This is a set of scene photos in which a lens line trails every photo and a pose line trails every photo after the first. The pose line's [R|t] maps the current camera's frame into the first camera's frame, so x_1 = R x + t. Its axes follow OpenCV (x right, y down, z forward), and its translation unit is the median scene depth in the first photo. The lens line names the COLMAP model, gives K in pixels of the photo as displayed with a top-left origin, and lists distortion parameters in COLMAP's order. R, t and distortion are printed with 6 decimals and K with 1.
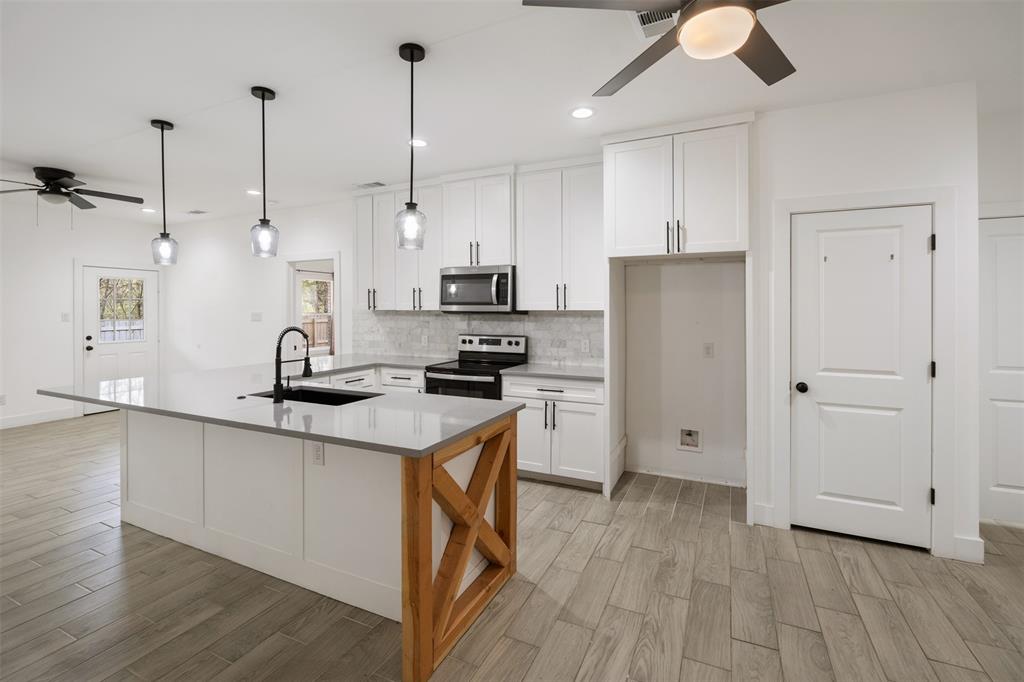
lens RADIAL K [[455.8, 0, 513.9], [0, 455.8, 320.2], [0, 0, 1]] dist [-0.000723, -0.000249]
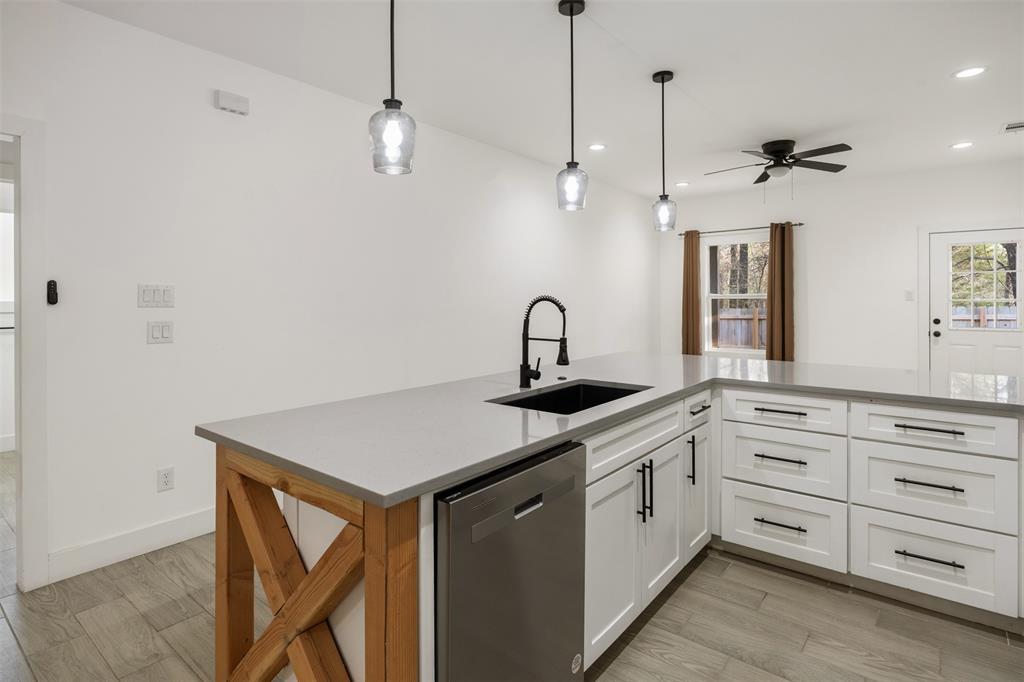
lens RADIAL K [[528.7, 0, 510.6], [0, 528.7, 299.8], [0, 0, 1]] dist [0.000452, 0.000263]
pose [[-0.236155, 0.004162, -0.971707, 0.235711], [-0.018370, 0.999793, 0.008746, 0.008791], [0.971542, 0.019916, -0.236030, 0.684449]]
